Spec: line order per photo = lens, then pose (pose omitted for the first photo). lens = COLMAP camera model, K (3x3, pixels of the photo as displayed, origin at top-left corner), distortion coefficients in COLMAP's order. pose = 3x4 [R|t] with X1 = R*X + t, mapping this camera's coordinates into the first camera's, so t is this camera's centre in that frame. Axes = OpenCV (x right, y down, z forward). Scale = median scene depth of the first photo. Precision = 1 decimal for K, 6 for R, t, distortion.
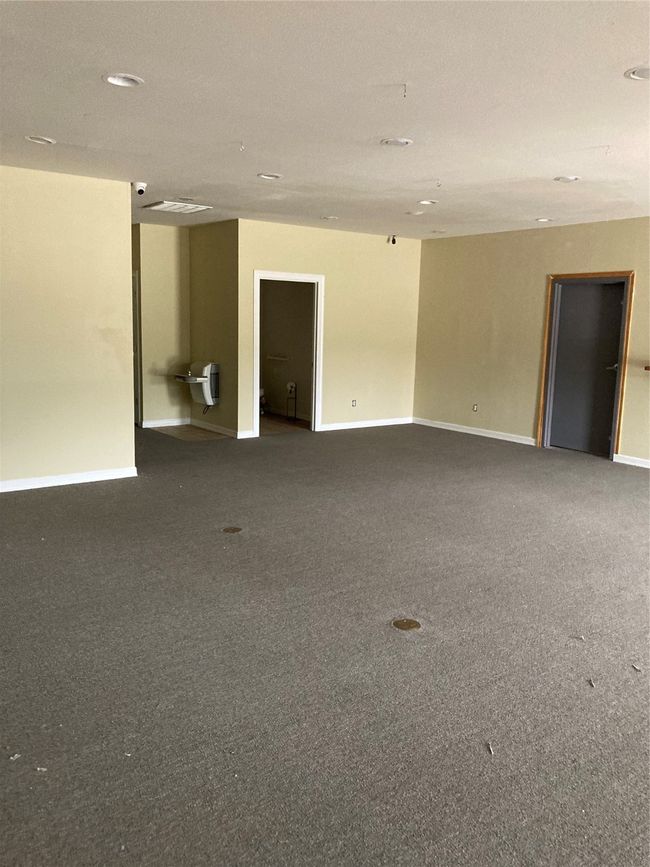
lens RADIAL K [[710.4, 0, 324.5], [0, 710.4, 434.0], [0, 0, 1]] dist [0.006468, 0.014429]
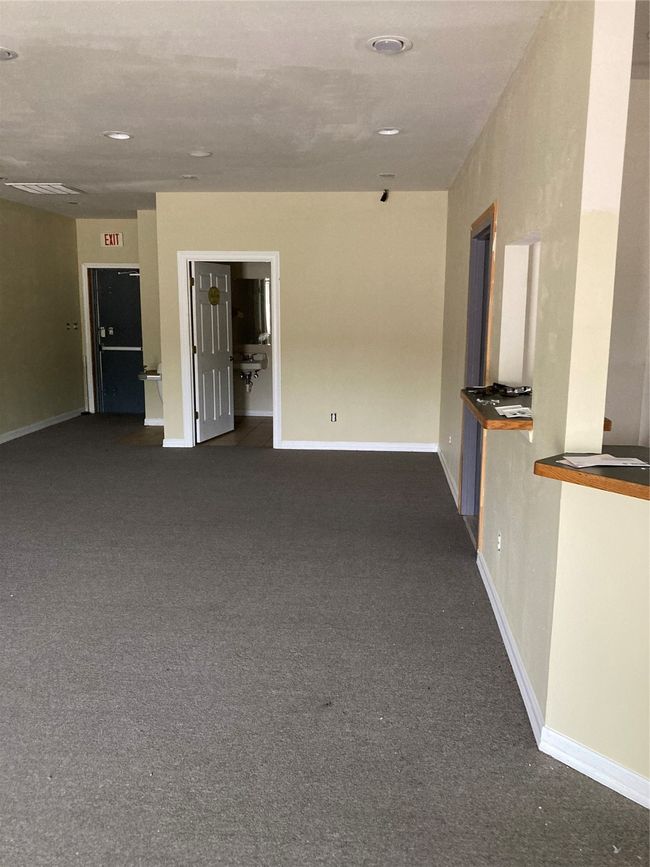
lens RADIAL K [[710.4, 0, 325.8], [0, 710.4, 432.7], [0, 0, 1]] dist [0.006468, 0.014429]
pose [[0.769067, 0.095721, -0.631960, 0.555105], [-0.090167, 0.995083, 0.040993, -0.061454], [0.632776, 0.025456, 0.773916, 0.432881]]
